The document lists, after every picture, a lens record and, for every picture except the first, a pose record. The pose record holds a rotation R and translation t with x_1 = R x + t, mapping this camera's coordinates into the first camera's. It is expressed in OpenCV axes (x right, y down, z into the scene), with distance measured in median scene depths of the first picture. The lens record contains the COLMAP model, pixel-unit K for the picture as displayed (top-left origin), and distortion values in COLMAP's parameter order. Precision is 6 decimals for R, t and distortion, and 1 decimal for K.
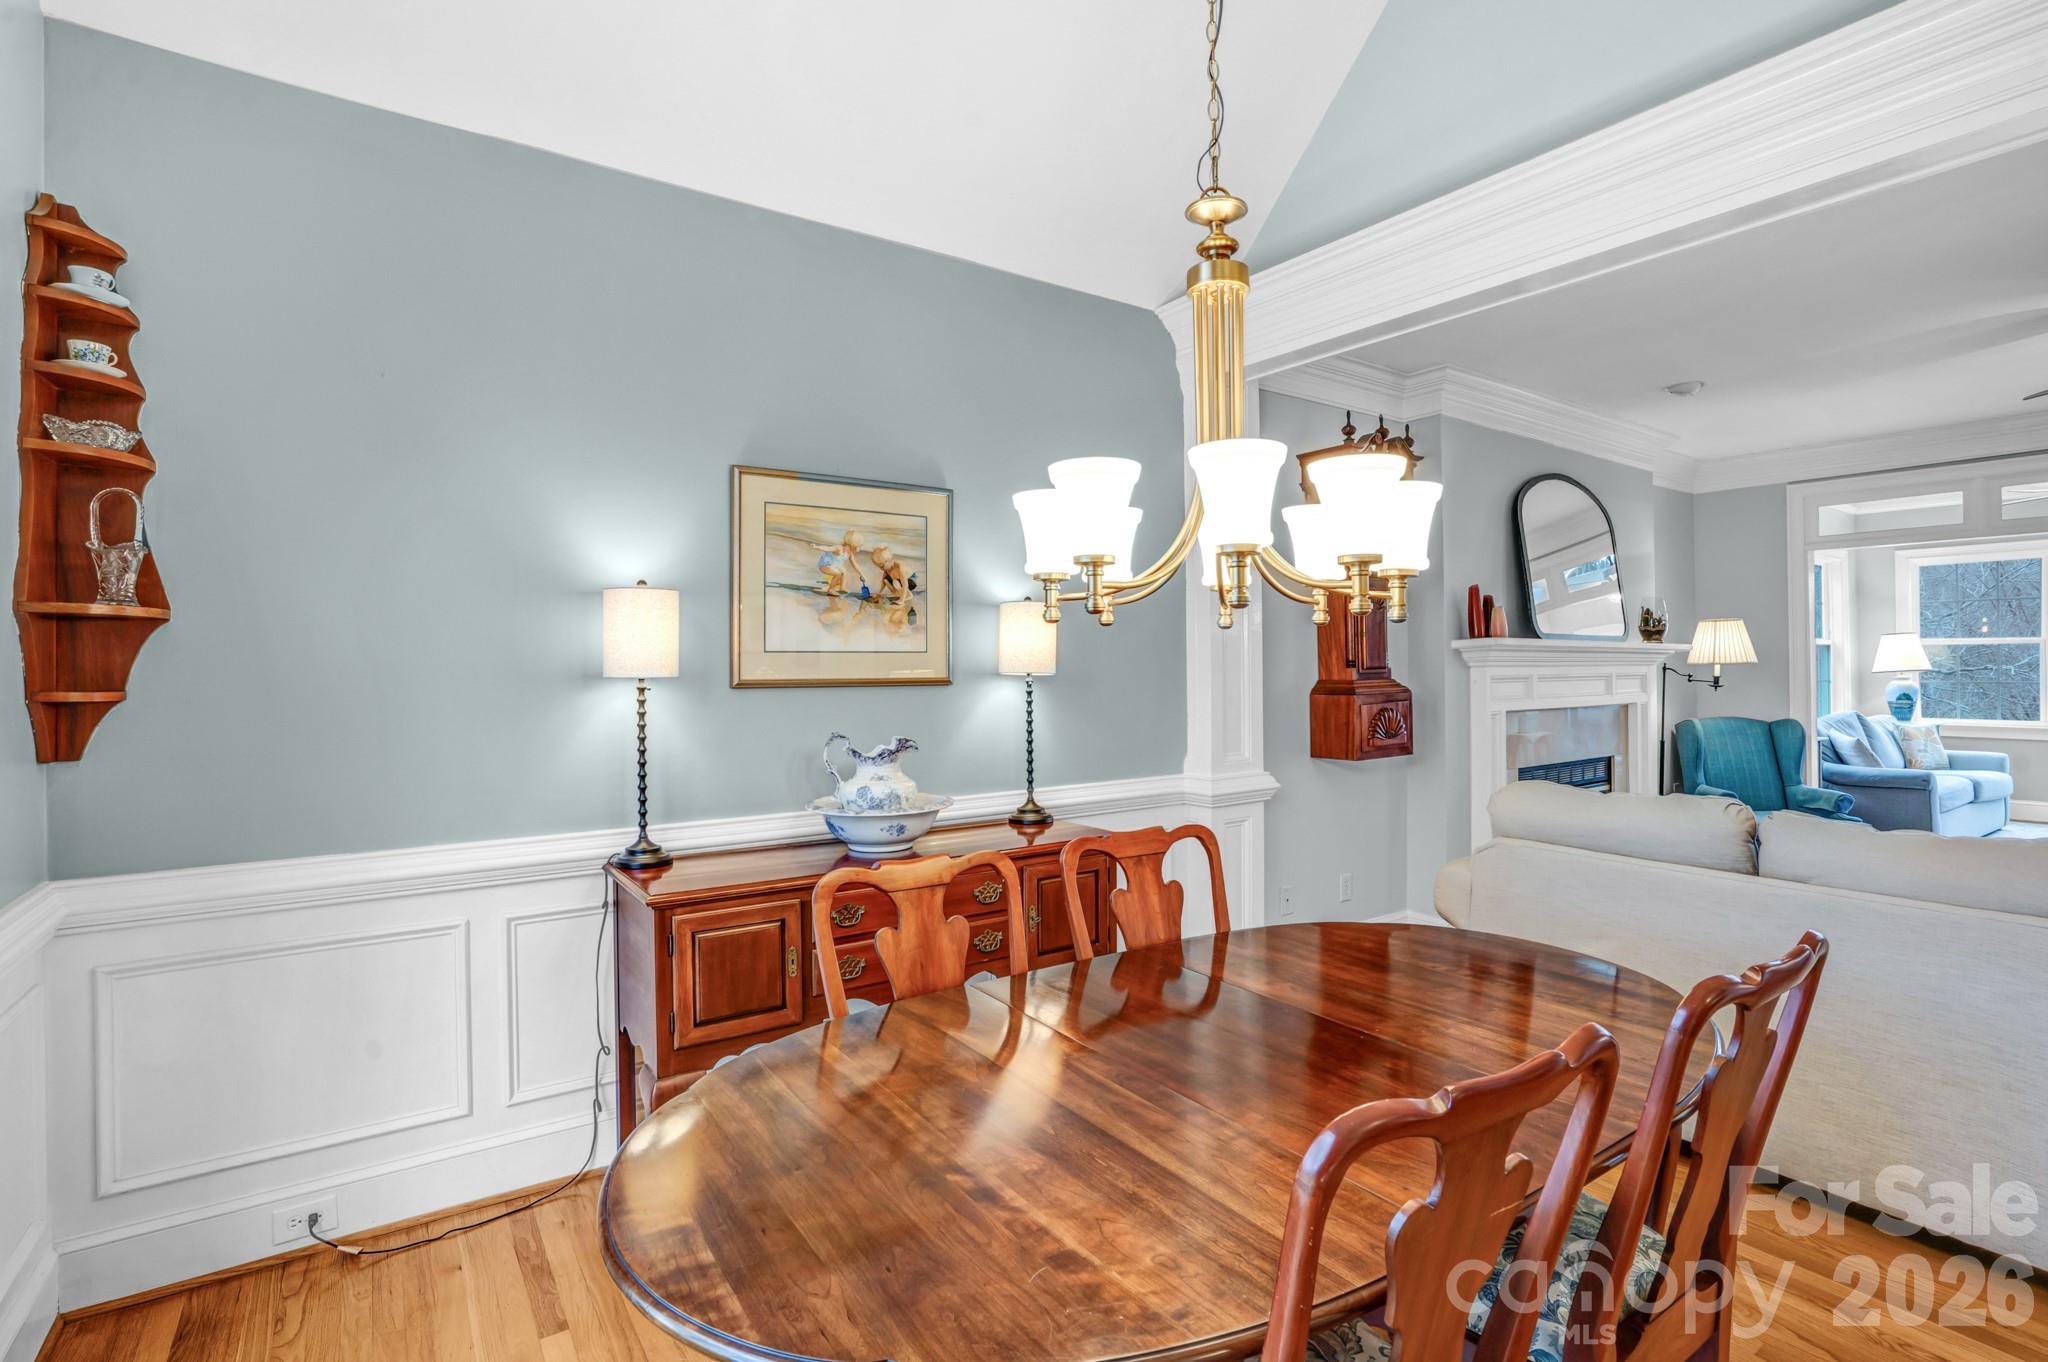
lens RADIAL K [[972.8, 0, 1018.1], [0, 972.8, 679.3], [0, 0, 1]] dist [-0.043889, 0.015248]
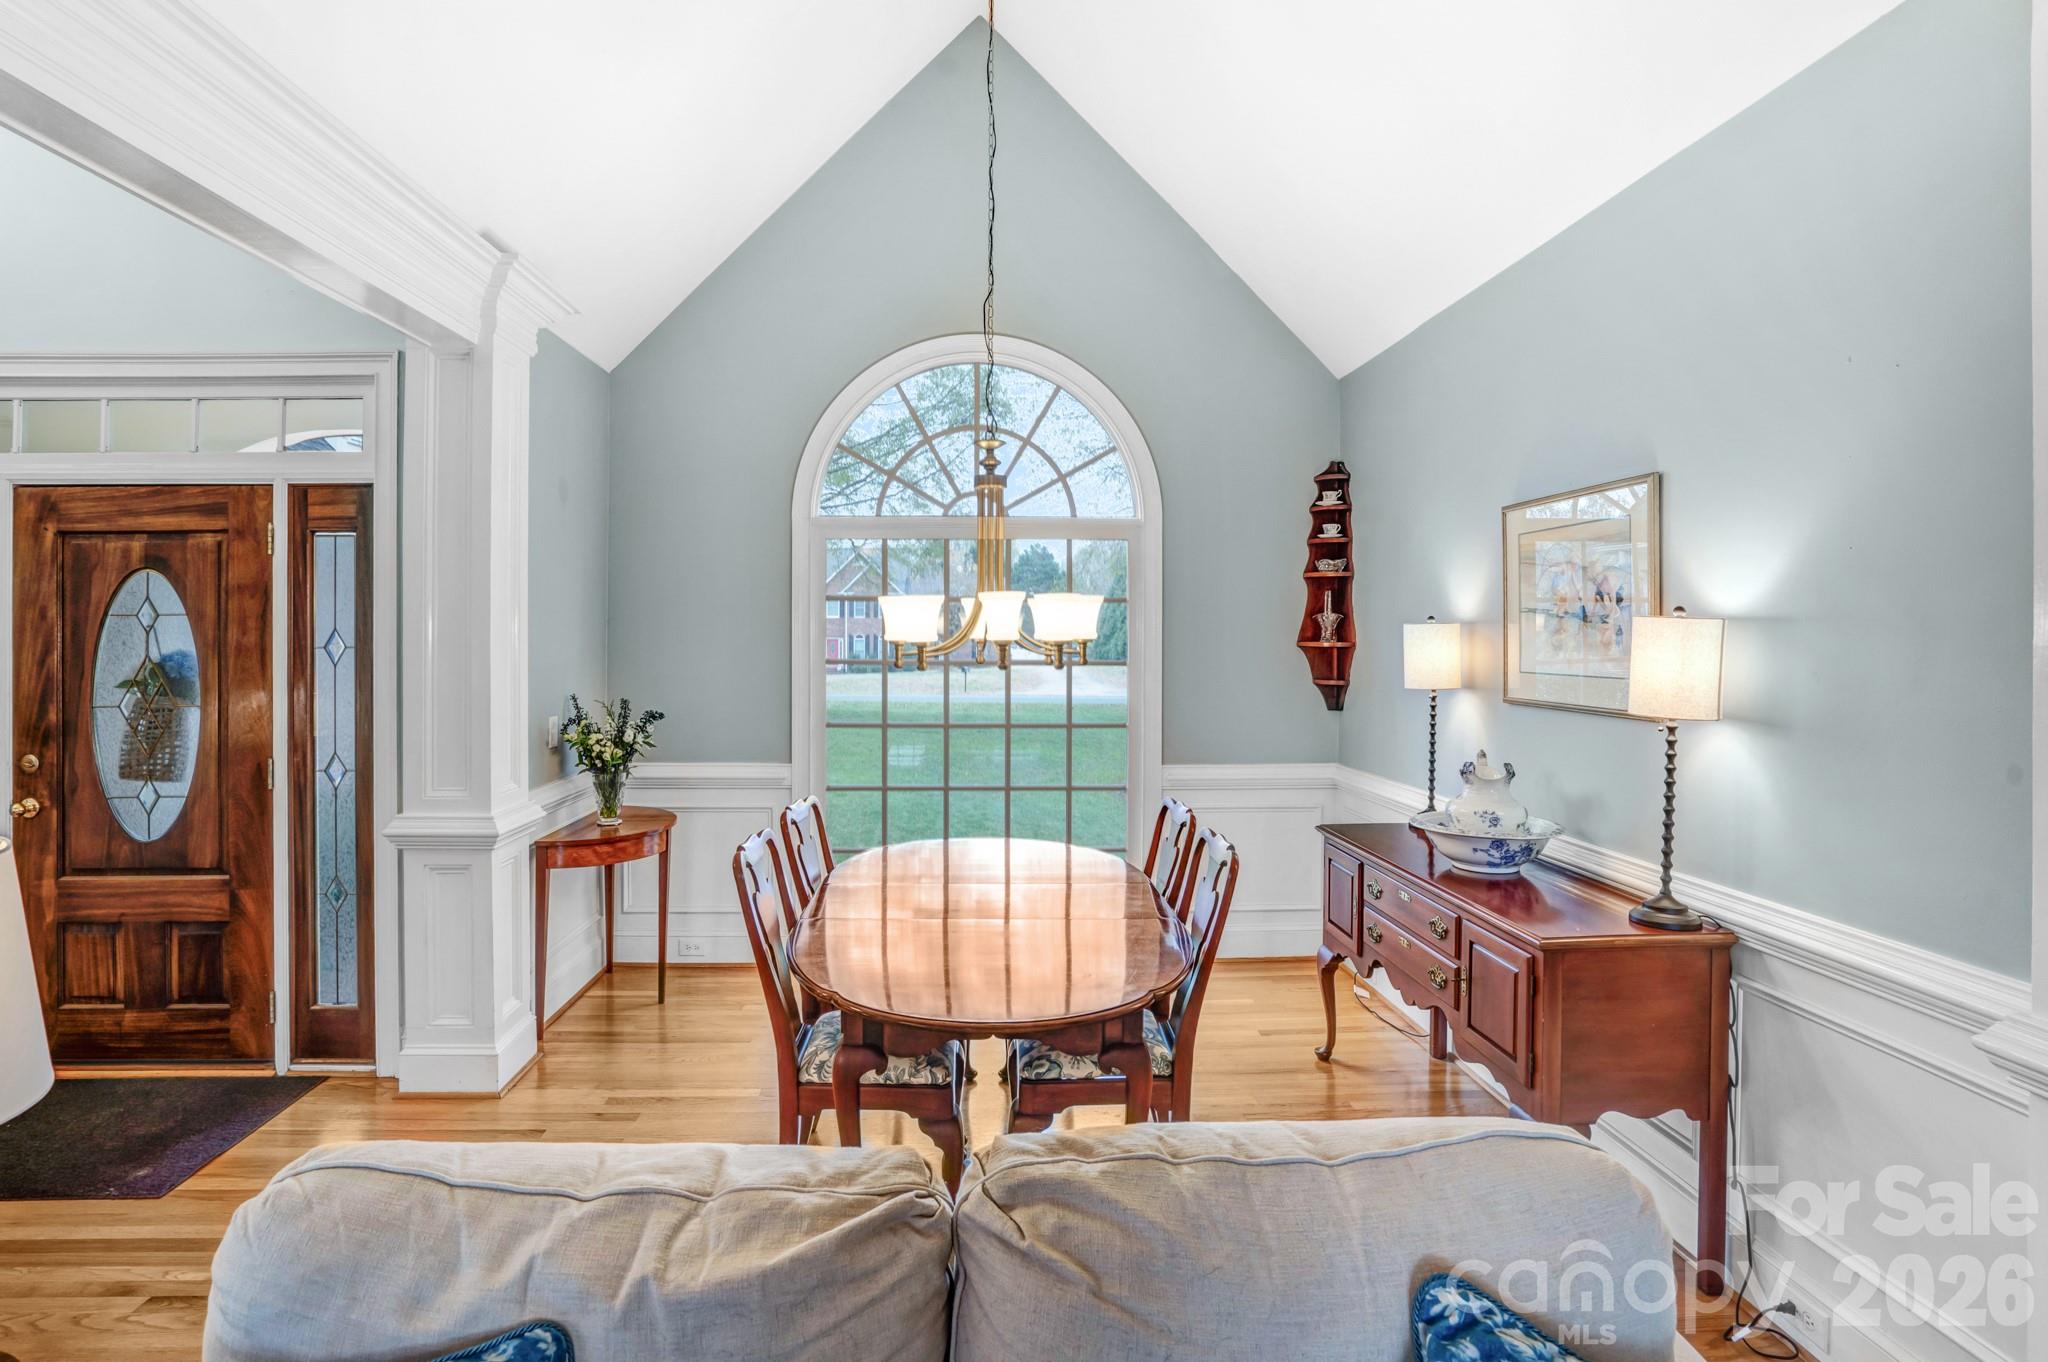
lens RADIAL K [[1010.8, 0, 988.8], [0, 1010.8, 628.9], [0, 0, 1]] dist [-0.033034, 0.000493]
pose [[-0.535868, 0.003324, -0.844295, 0.960410], [-0.000650, 0.999990, 0.004349, -0.077916], [0.844301, 0.002879, -0.535861, 1.050560]]
